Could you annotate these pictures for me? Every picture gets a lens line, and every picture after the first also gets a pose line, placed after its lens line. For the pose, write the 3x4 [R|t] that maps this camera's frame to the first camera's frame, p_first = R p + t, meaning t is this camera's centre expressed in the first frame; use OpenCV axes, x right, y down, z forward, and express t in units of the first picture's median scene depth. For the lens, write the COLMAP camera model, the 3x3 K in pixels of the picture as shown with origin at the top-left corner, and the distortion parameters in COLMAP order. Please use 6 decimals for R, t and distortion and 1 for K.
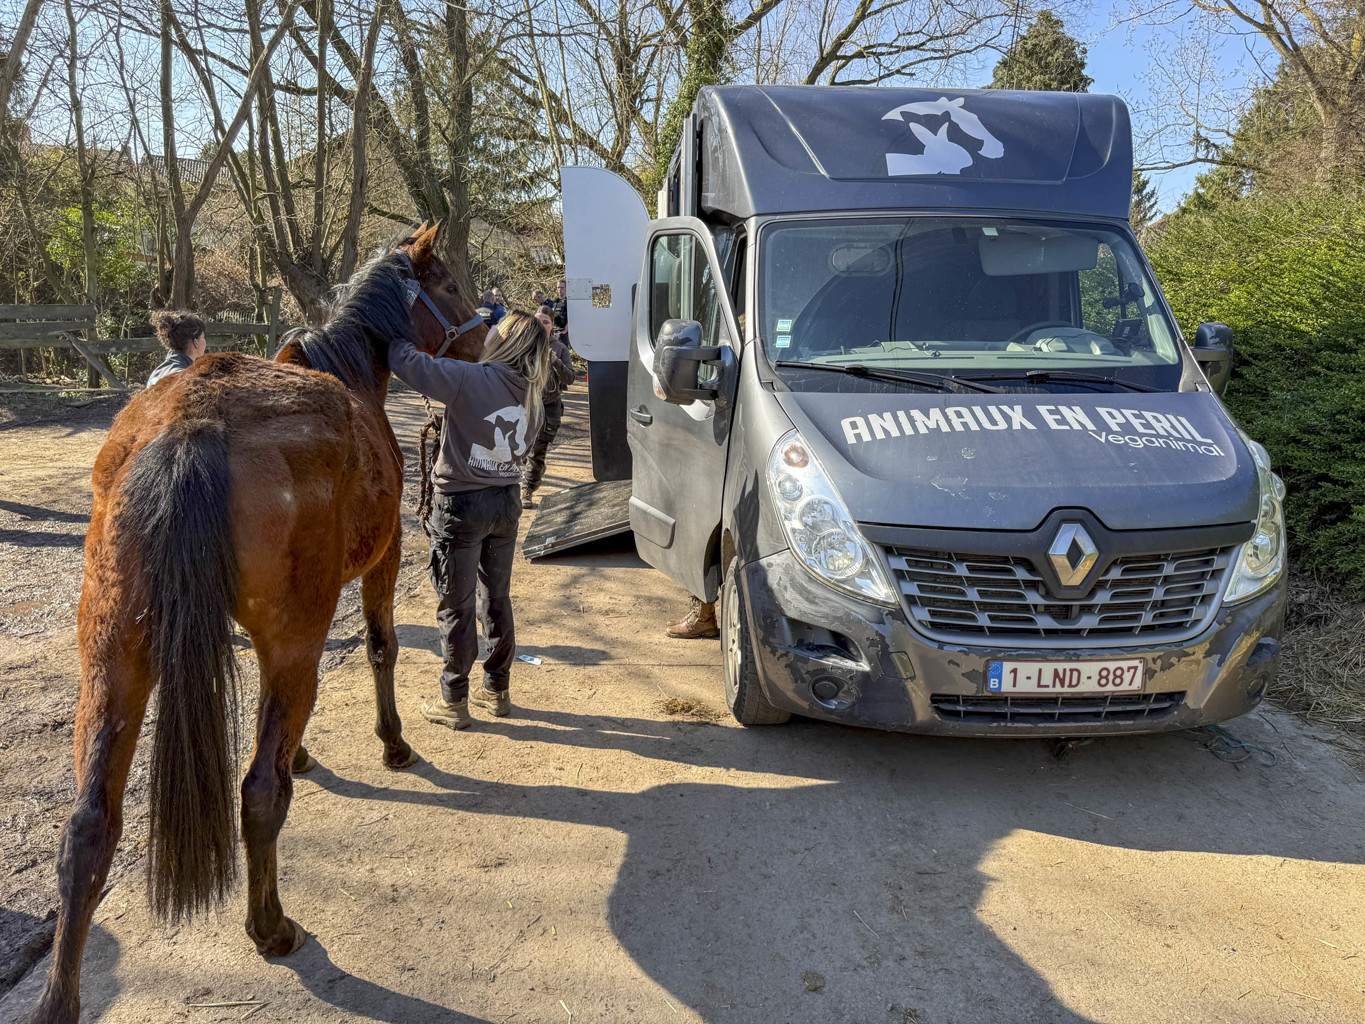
lens RADIAL K [[939.2, 0, 682.5], [0, 939.2, 512.0], [0, 0, 1]] dist [0.054513, -0.063033]
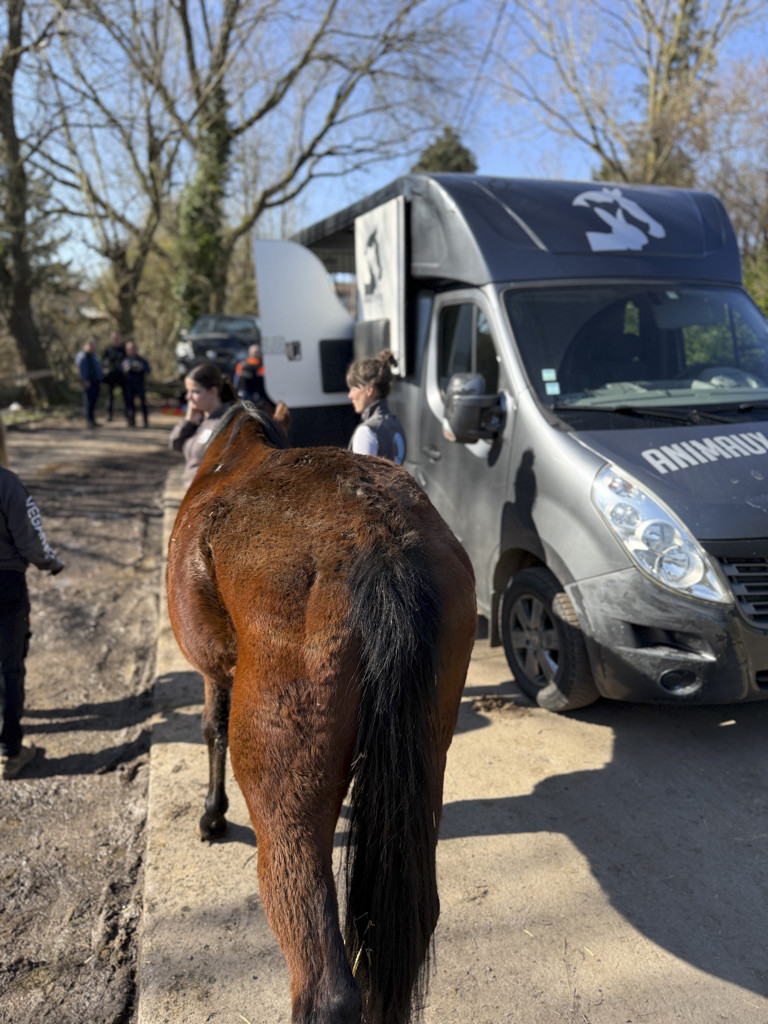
lens RADIAL K [[719.7, 0, 384.0], [0, 719.7, 512.0], [0, 0, 1]] dist [-0.004071, -0.002944]
pose [[0.959801, -0.090941, 0.265539, -0.358691], [0.087120, 0.995854, 0.026158, -0.068437], [-0.266817, -0.001973, 0.963745, 0.180379]]
